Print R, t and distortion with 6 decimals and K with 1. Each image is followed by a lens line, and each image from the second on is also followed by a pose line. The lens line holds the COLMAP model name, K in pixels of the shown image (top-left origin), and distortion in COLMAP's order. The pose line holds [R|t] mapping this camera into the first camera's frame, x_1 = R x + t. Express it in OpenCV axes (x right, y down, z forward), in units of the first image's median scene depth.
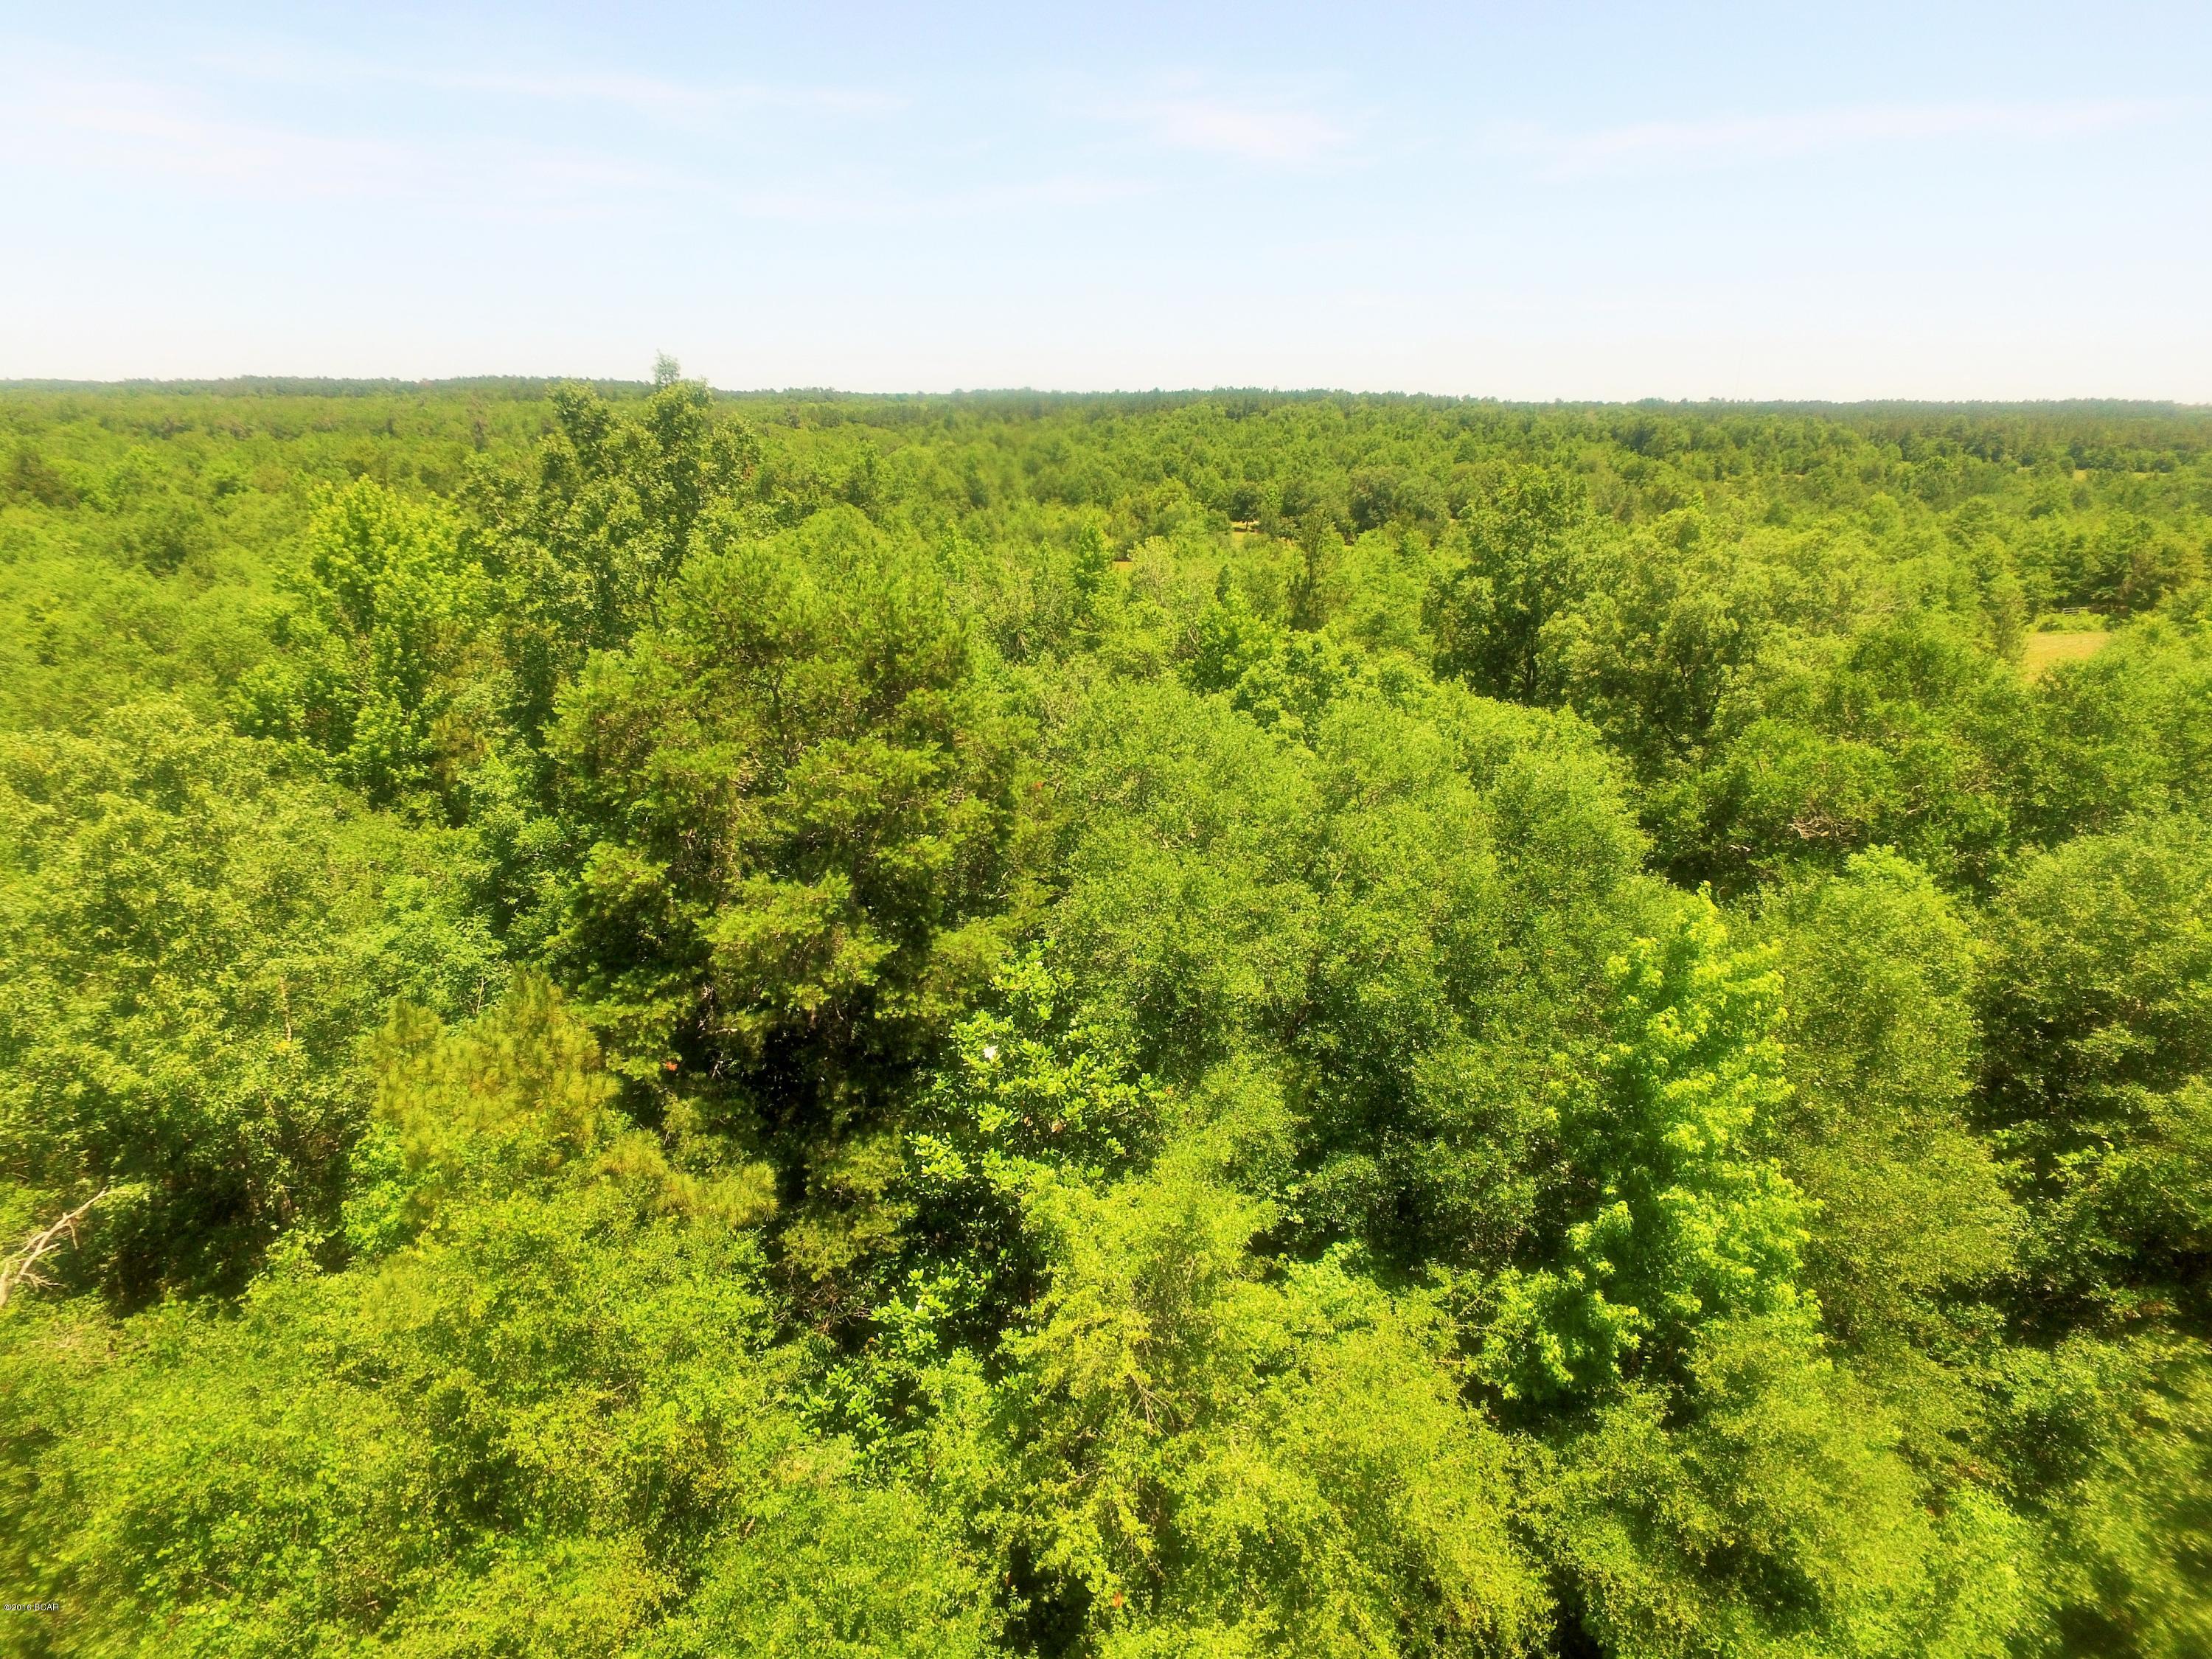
lens RADIAL K [[1292.4, 0, 1092.8], [0, 1292.4, 831.5], [0, 0, 1]] dist [-0.009070, 0.013919]
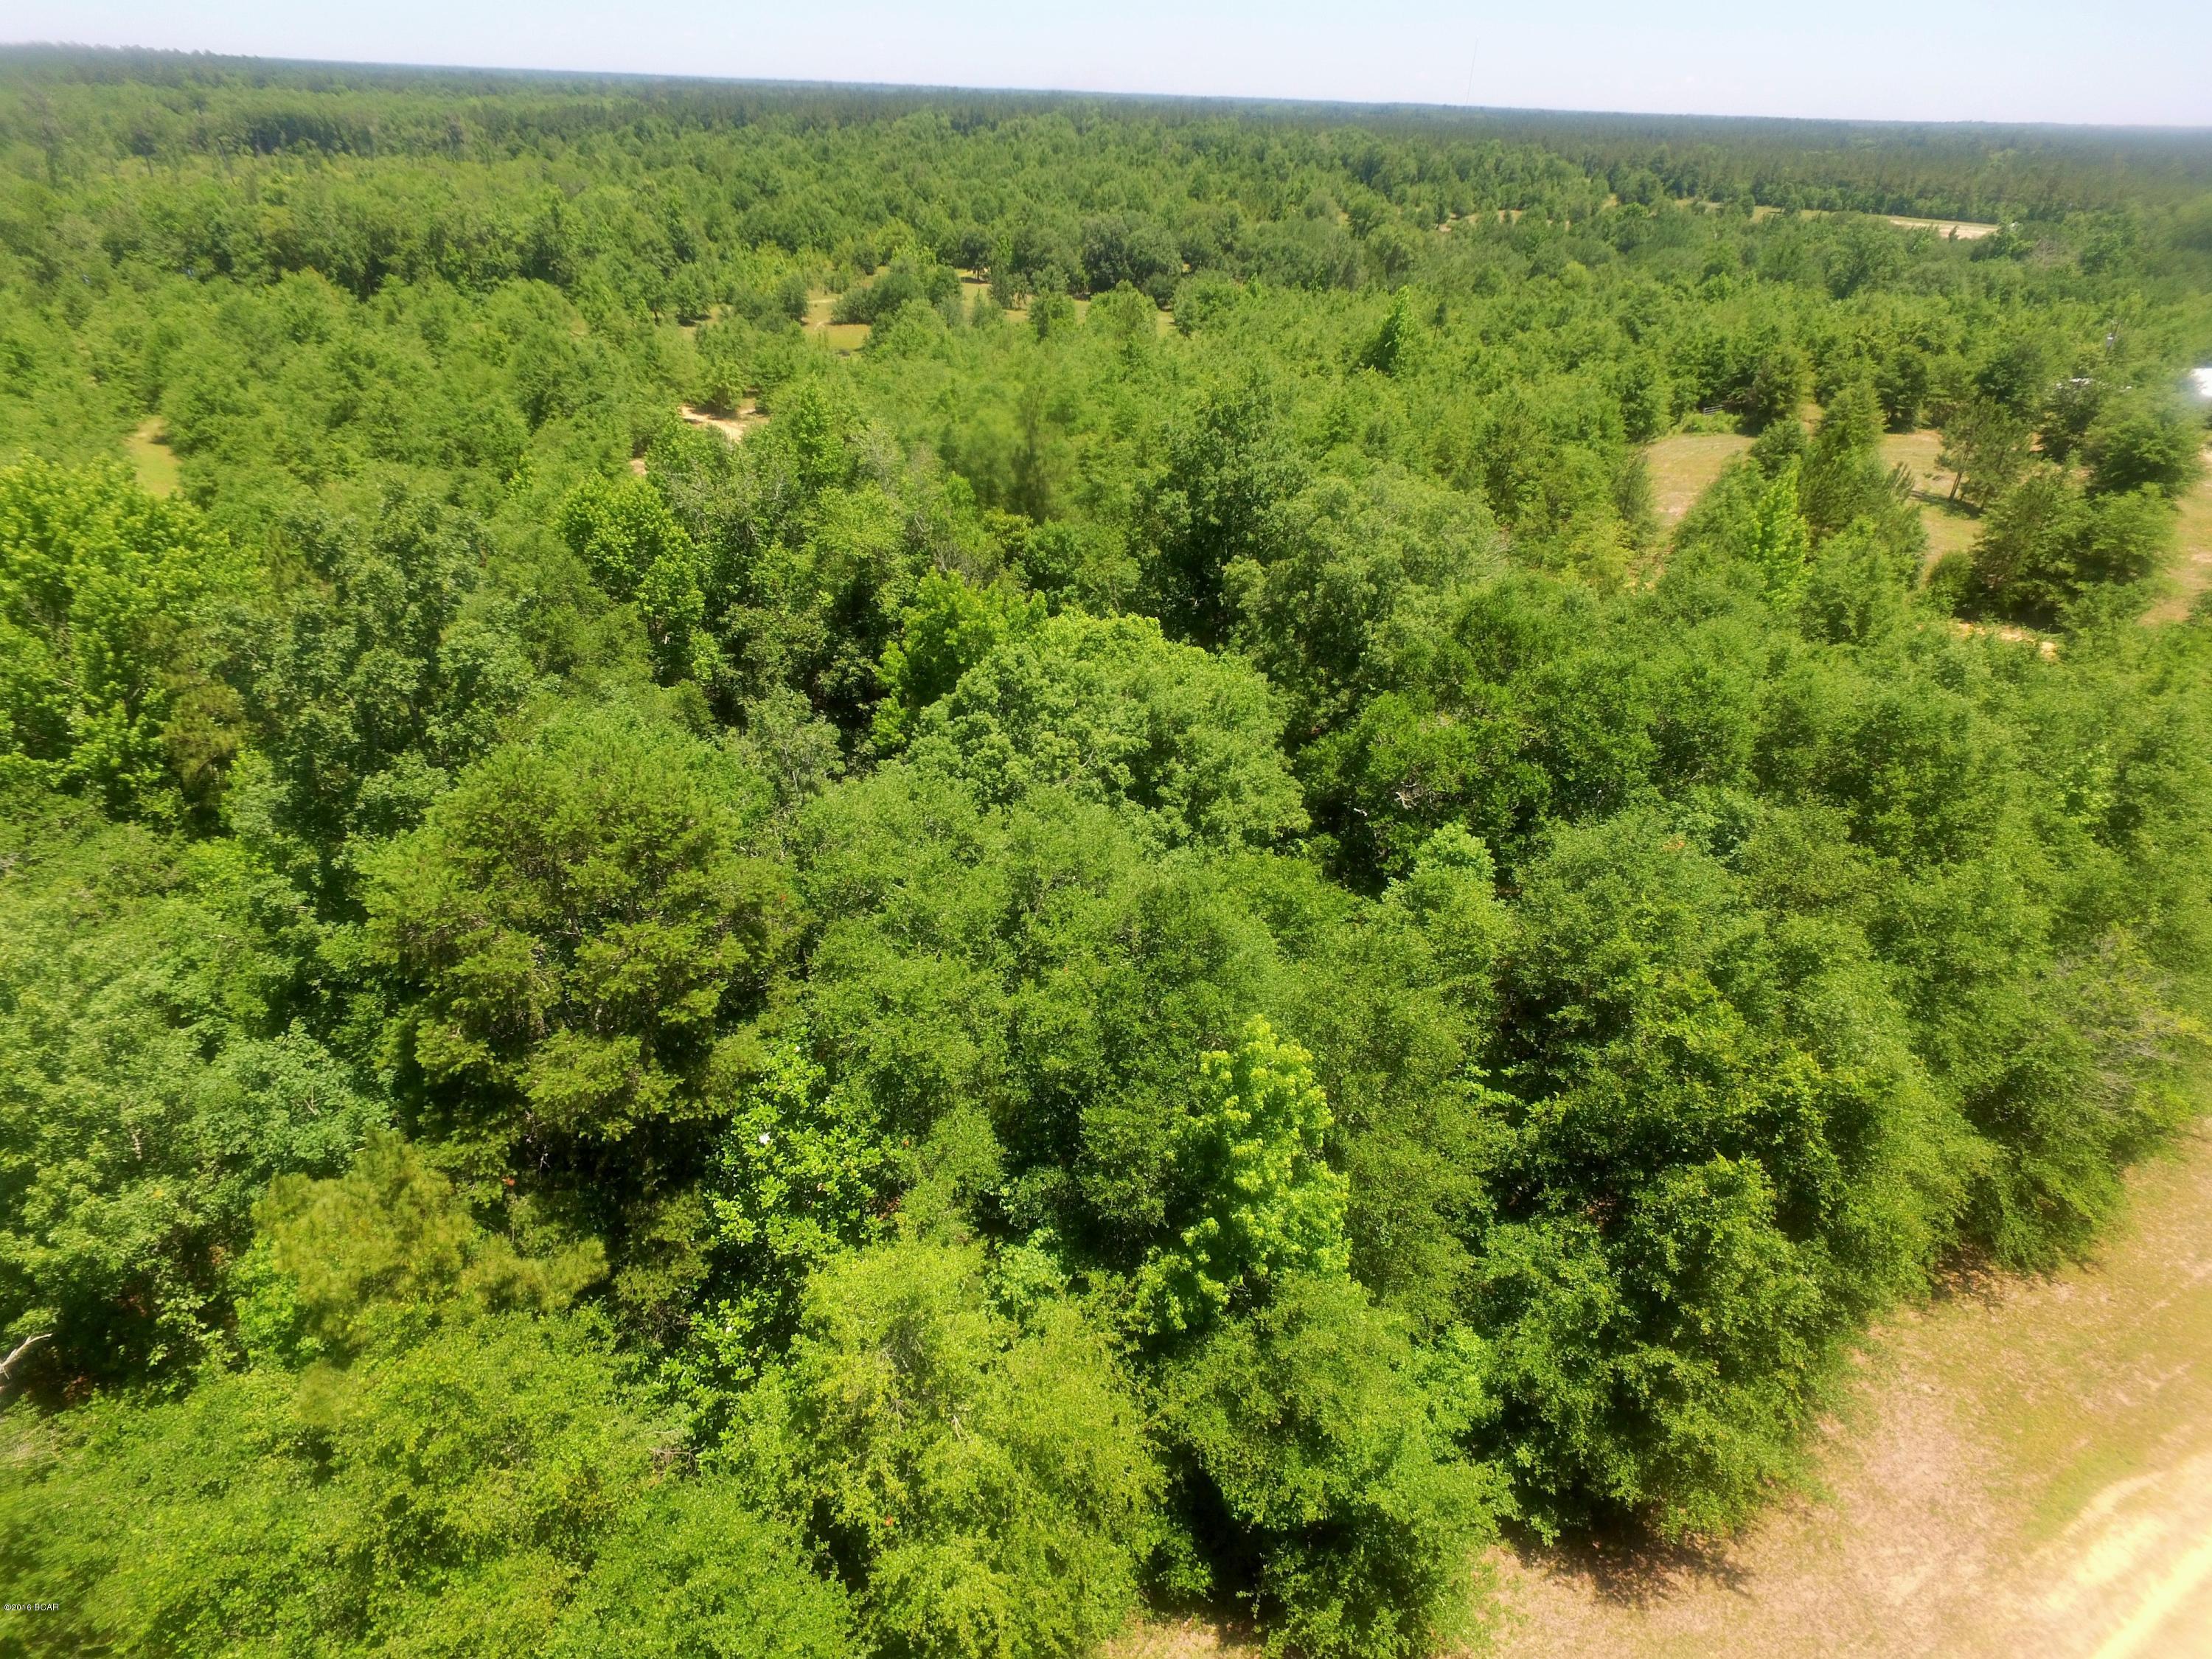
lens RADIAL K [[1287.3, 0, 1092.6], [0, 1287.3, 829.8], [0, 0, 1]] dist [0.000131, -0.000170]
pose [[0.981236, -0.077031, 0.176757, 0.040027], [0.040669, 0.978789, 0.200794, -0.384631], [-0.188475, -0.189837, 0.963555, -0.263521]]
